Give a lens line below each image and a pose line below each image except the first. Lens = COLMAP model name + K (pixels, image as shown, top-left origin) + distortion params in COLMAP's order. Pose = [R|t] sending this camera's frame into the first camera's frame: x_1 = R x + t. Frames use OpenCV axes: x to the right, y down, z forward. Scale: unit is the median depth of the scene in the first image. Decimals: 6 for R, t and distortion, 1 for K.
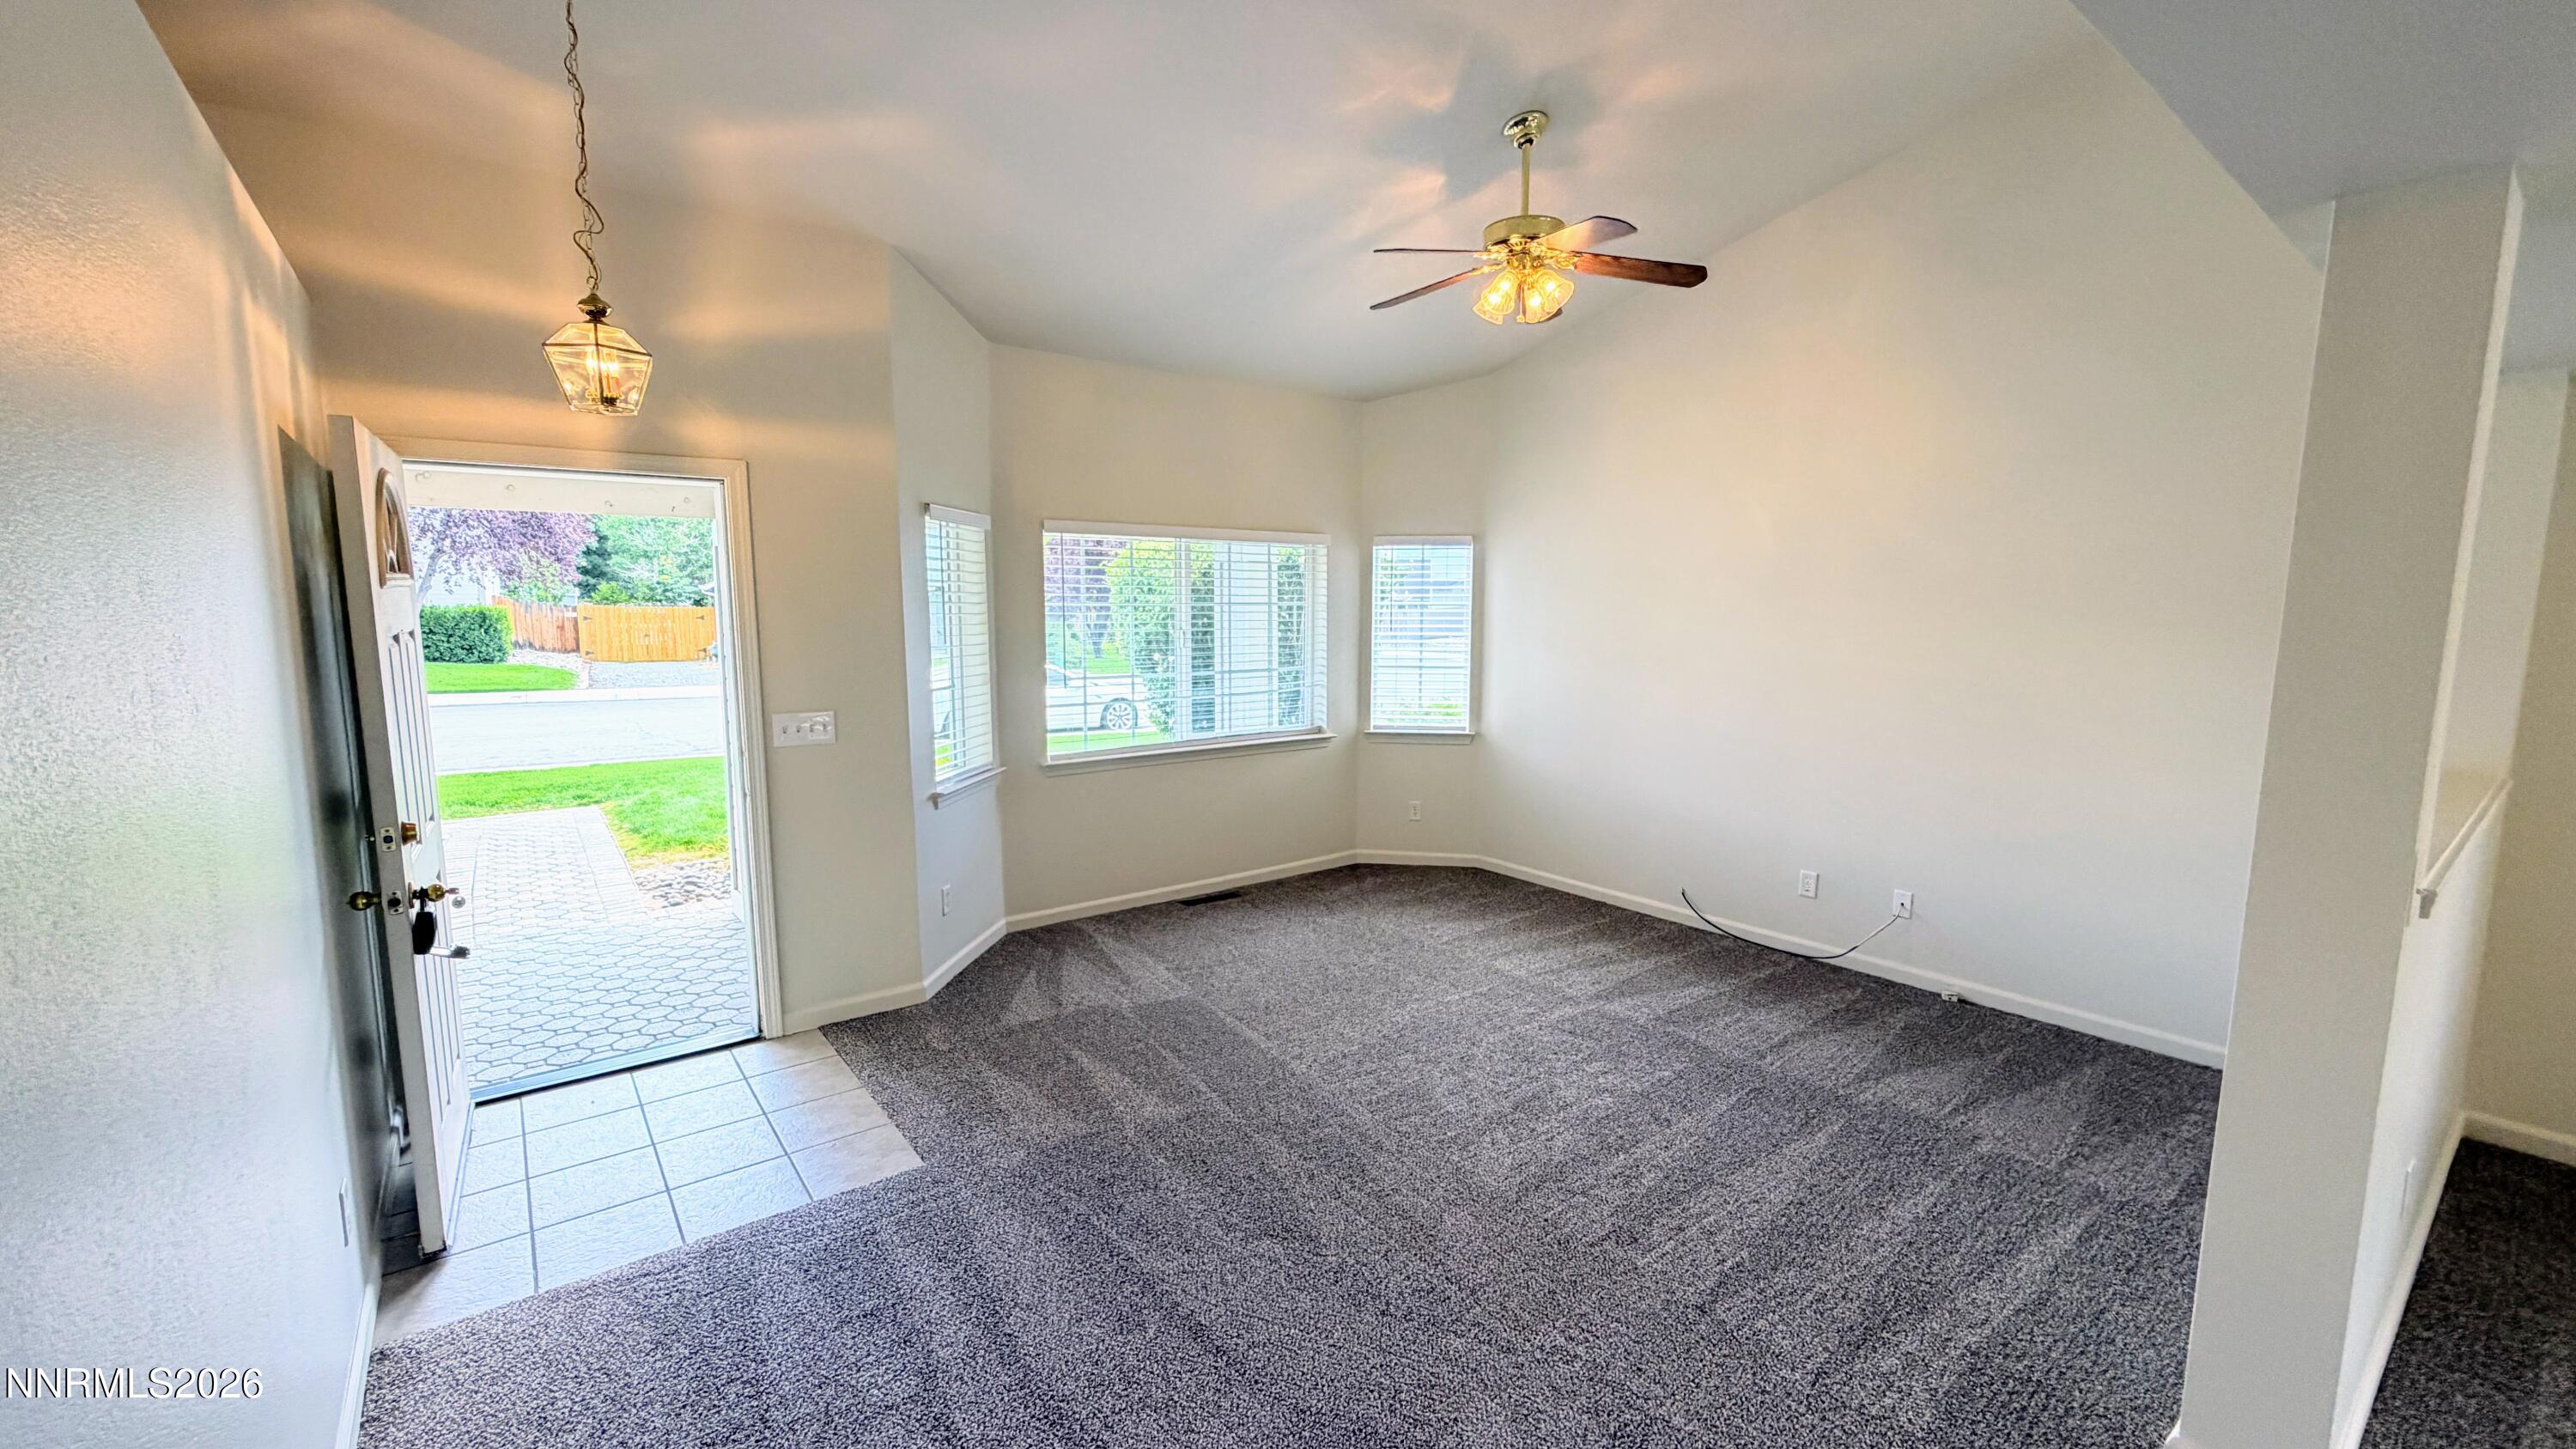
lens RADIAL K [[1025.0, 0, 1278.8], [0, 1025.0, 727.9], [0, 0, 1]] dist [-0.000064, -0.000188]
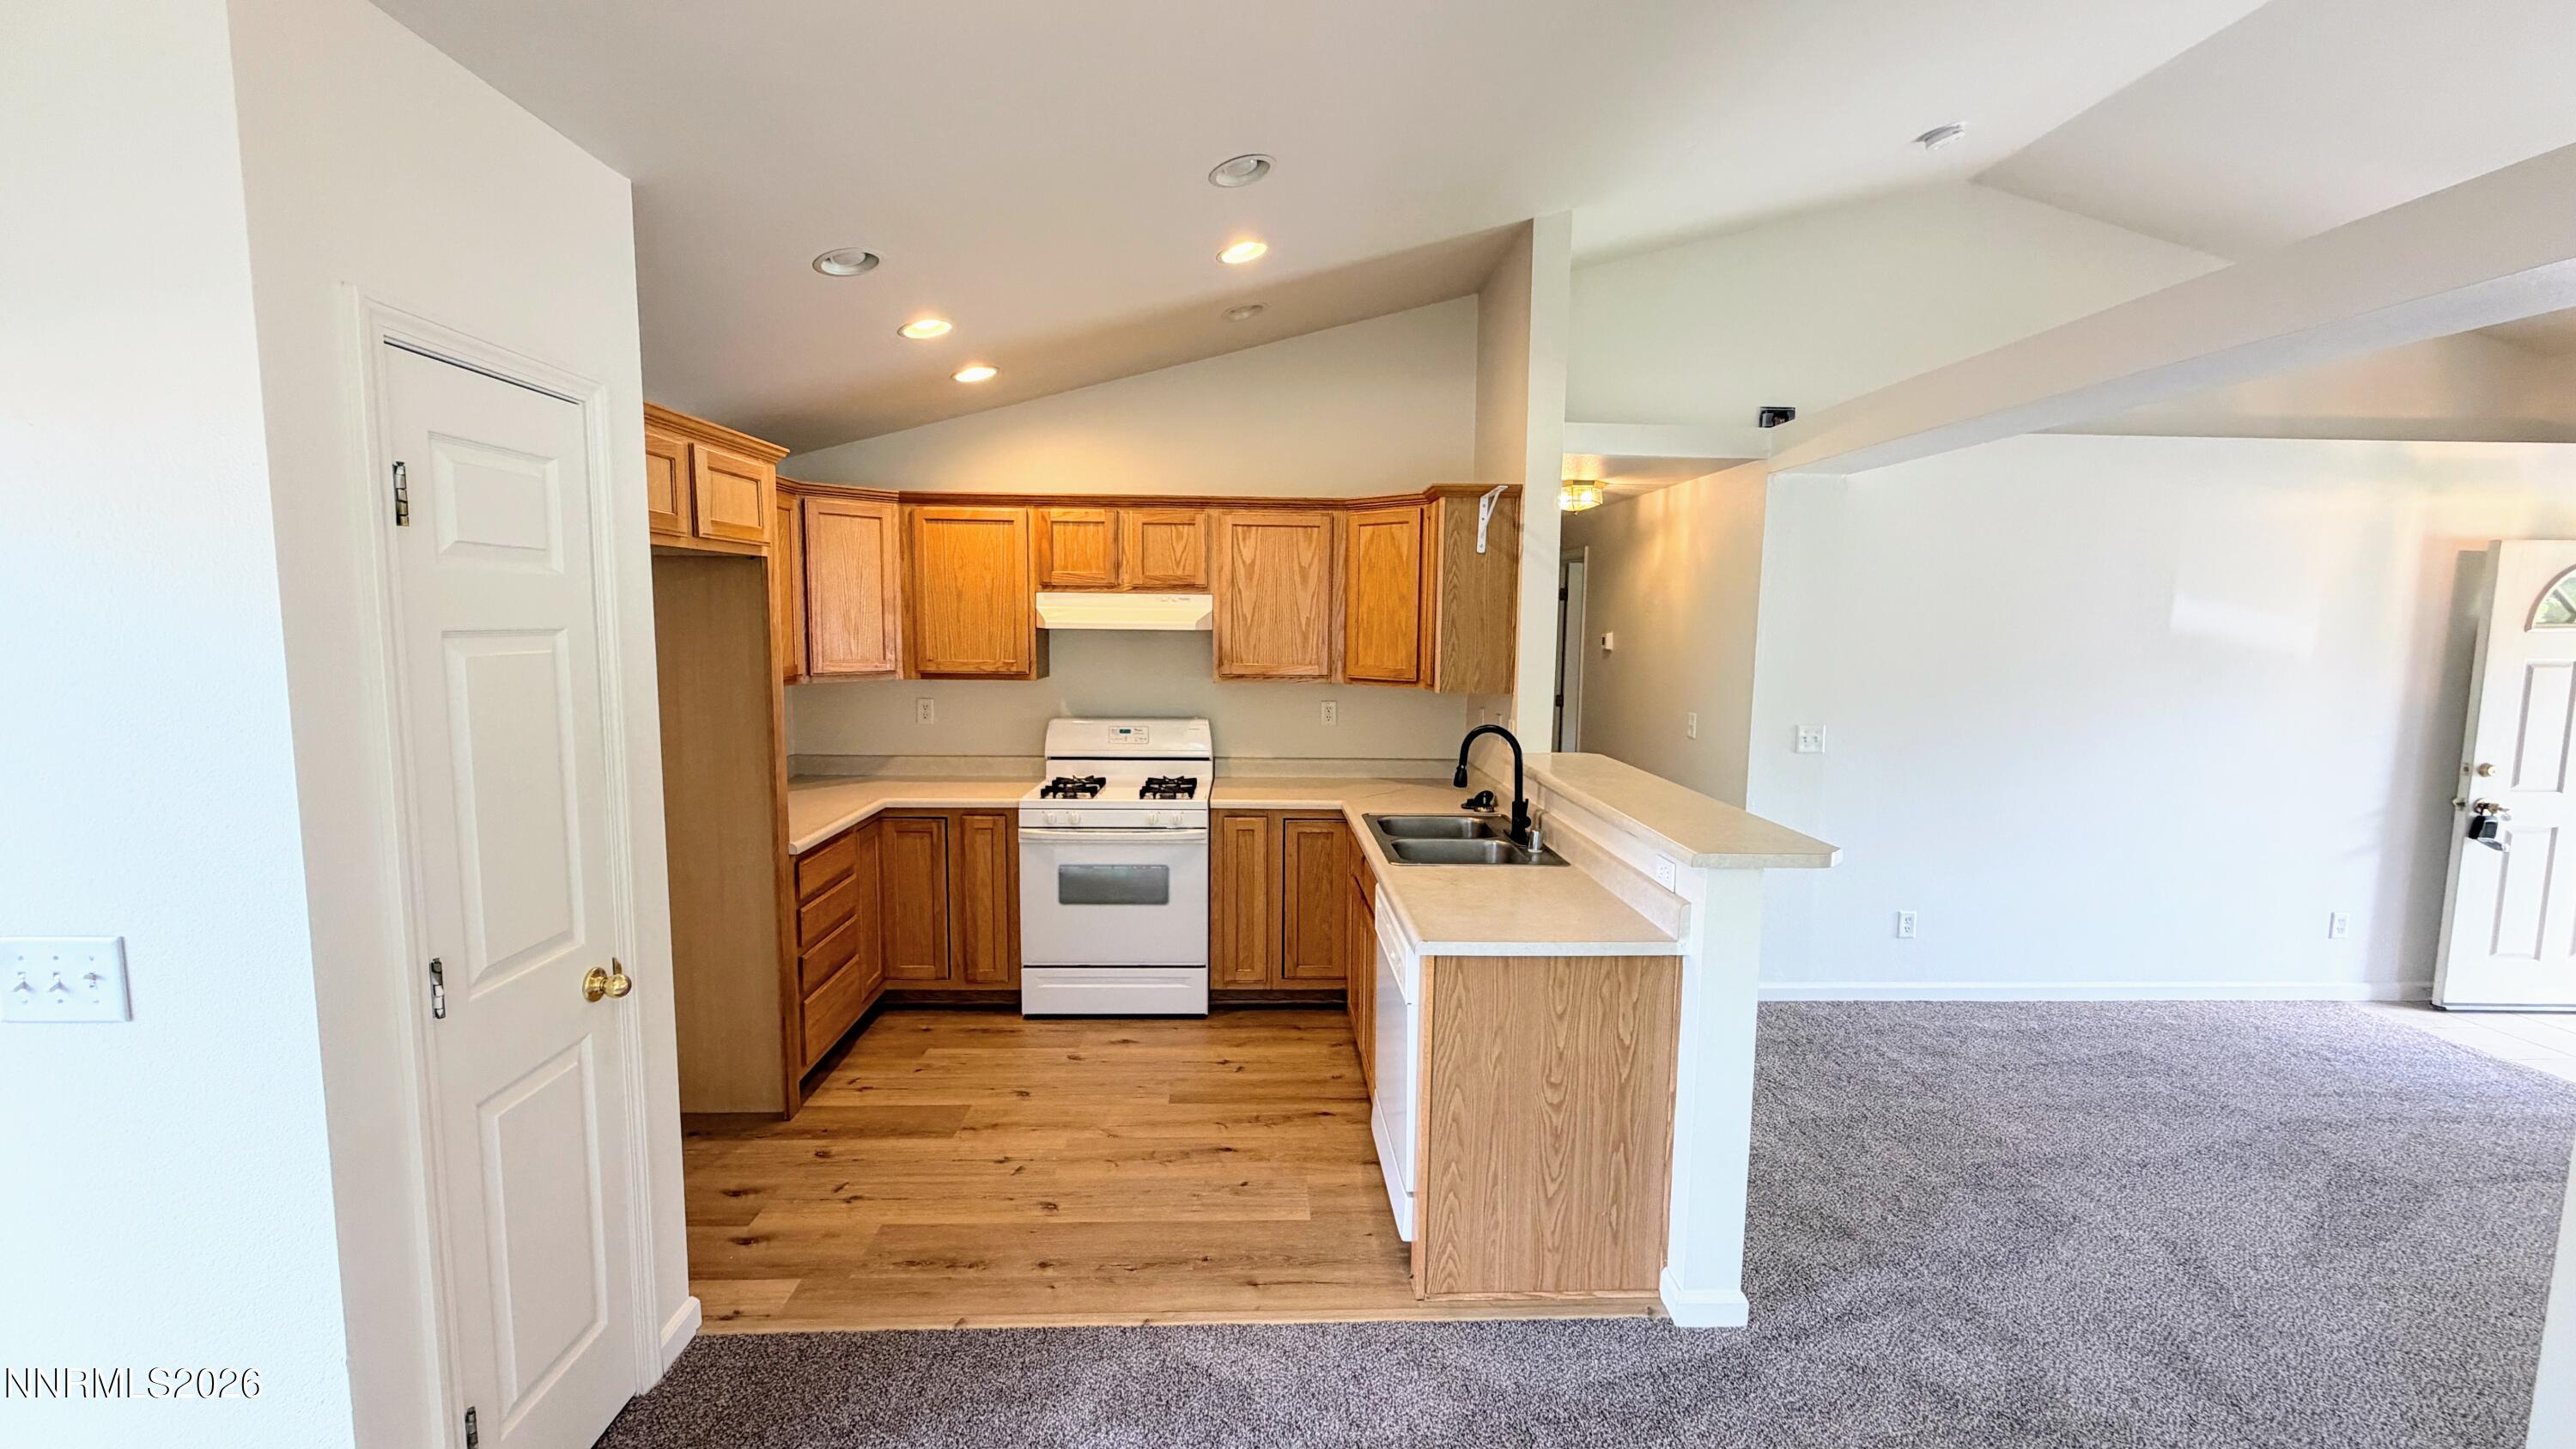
lens RADIAL K [[1025.0, 0, 1278.8], [0, 1025.0, 727.9], [0, 0, 1]] dist [-0.000064, -0.000188]
pose [[-0.582280, 0.078527, -0.809187, 0.954659], [-0.113570, 0.977708, 0.176605, -0.023395], [0.805017, 0.194733, -0.560381, 0.161503]]
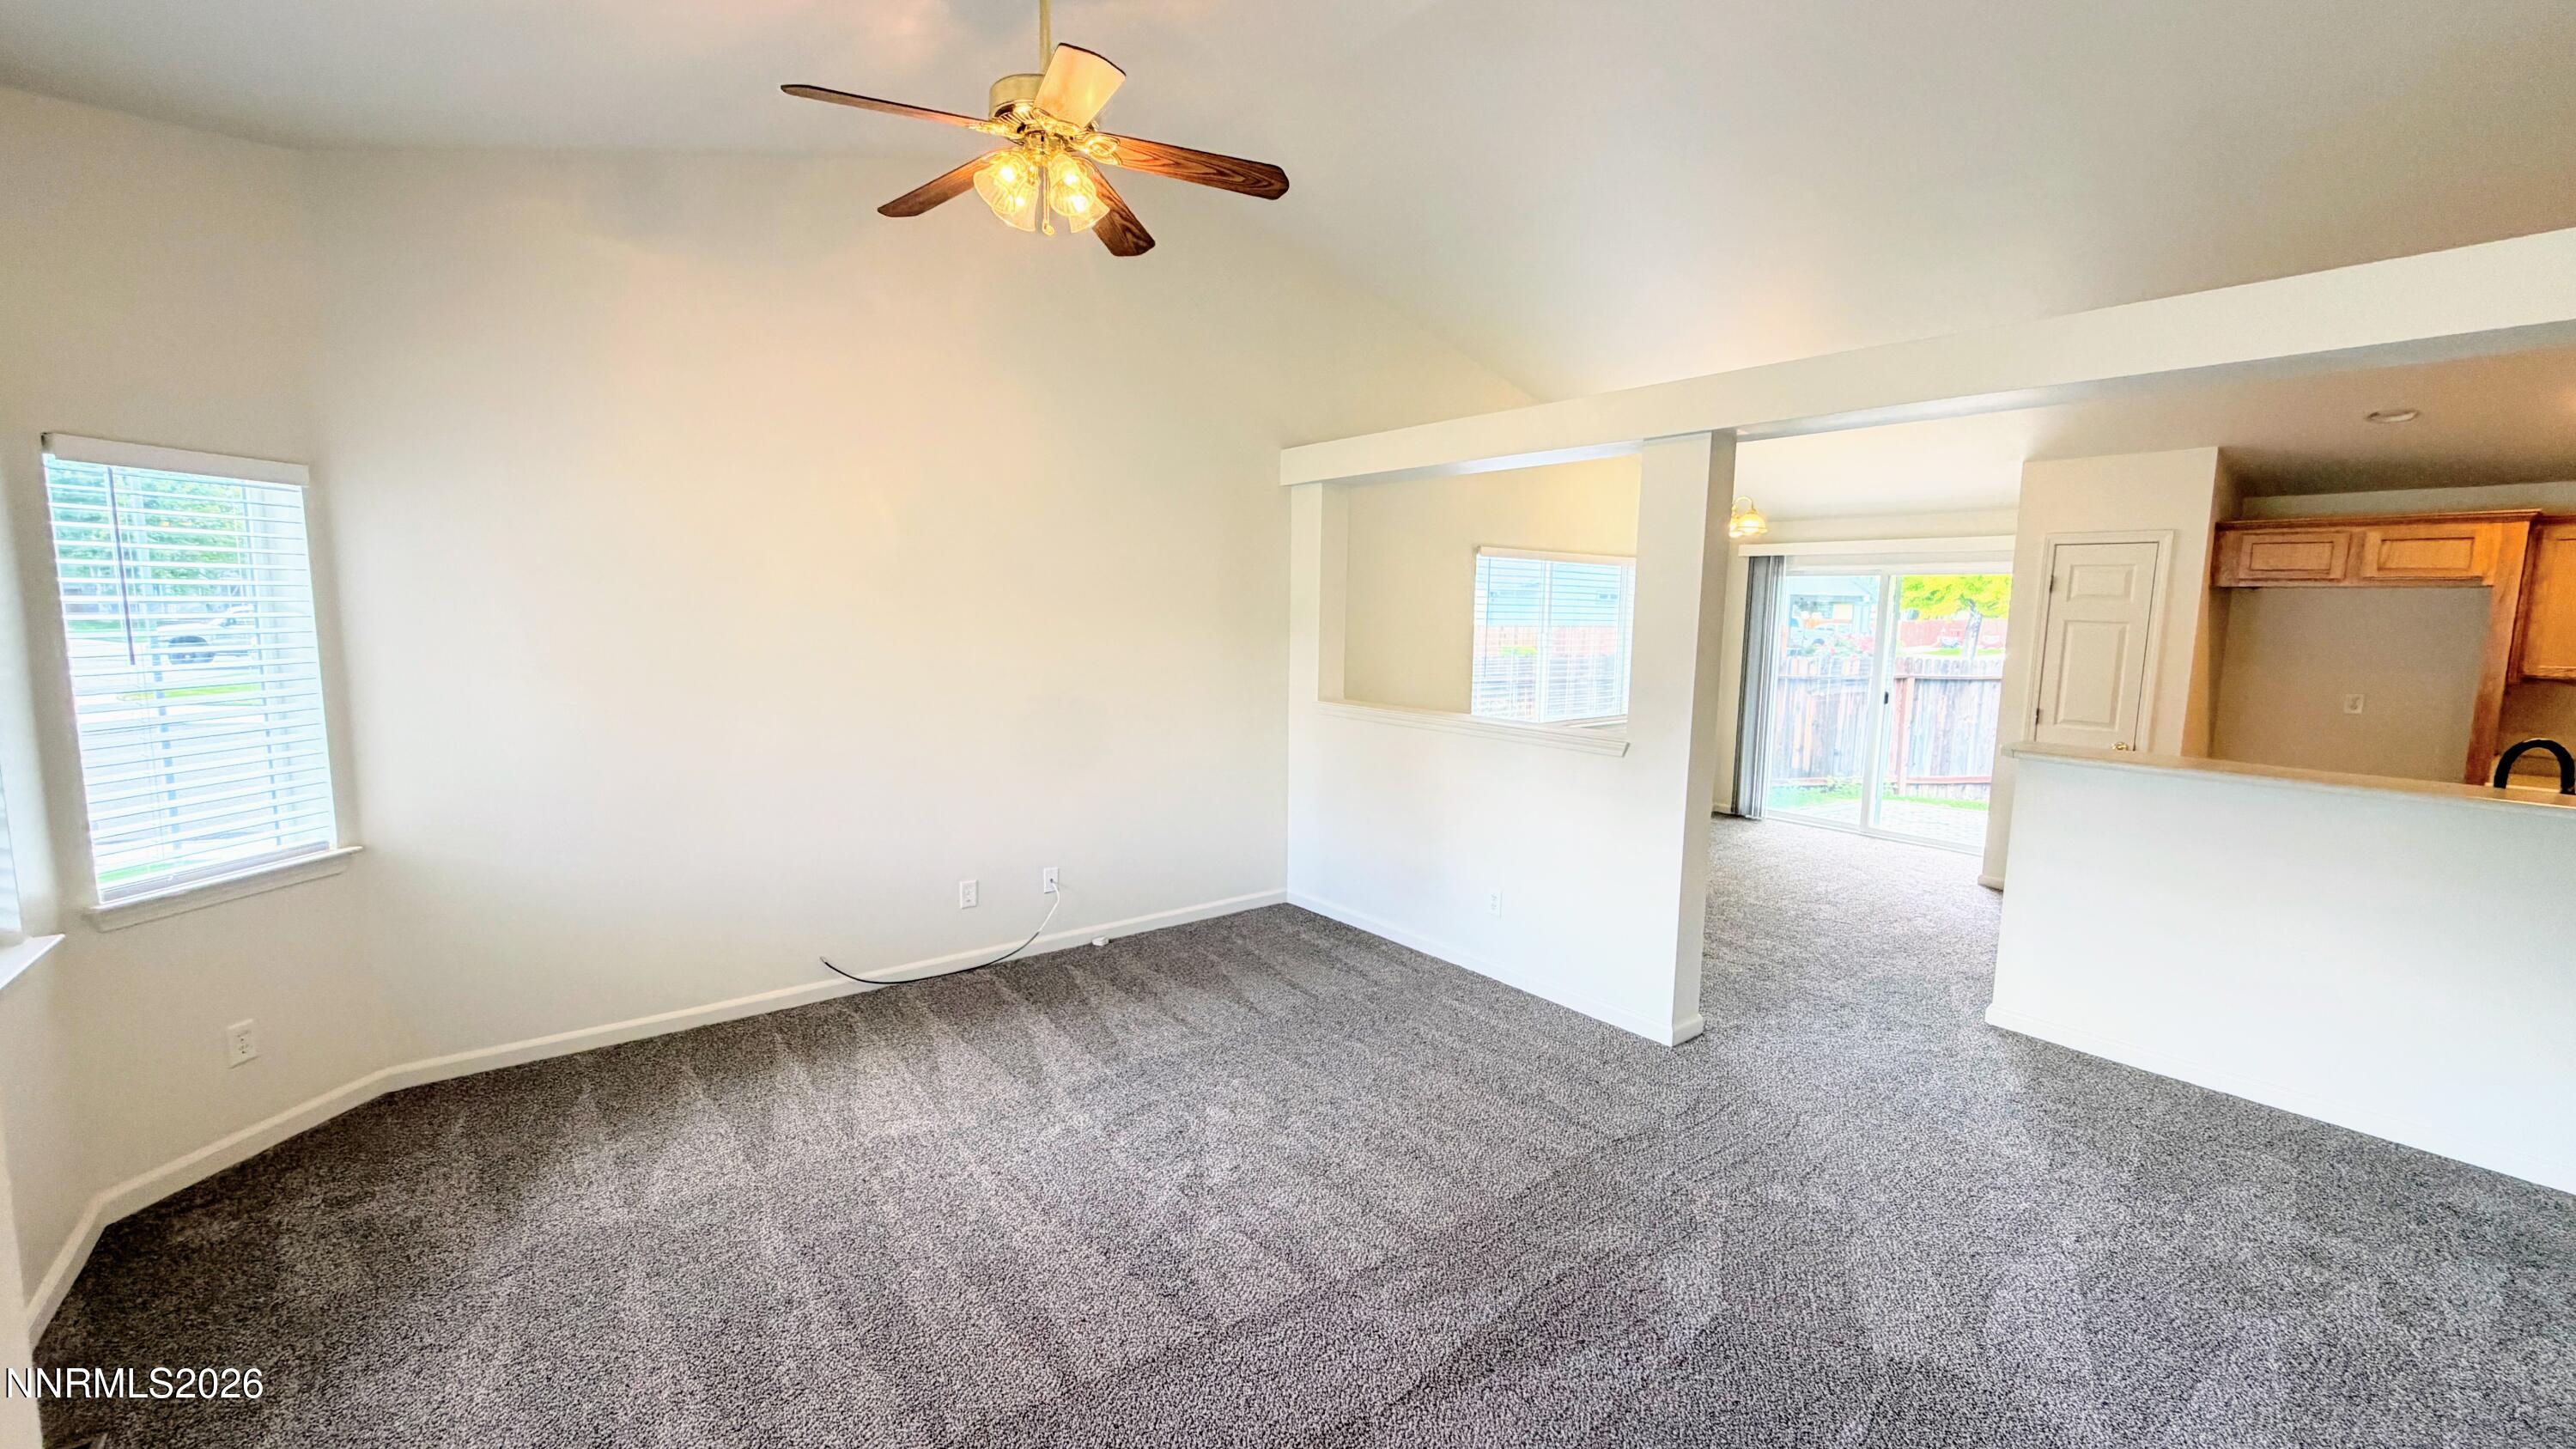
lens RADIAL K [[1031.0, 0, 1288.0], [0, 1031.0, 724.5], [0, 0, 1]] dist [-0.000091, -0.000064]
pose [[-0.009616, -0.121790, 0.992509, -0.434042], [0.106461, 0.986789, 0.122119, -0.092340], [-0.994270, 0.106838, 0.003477, 0.690340]]
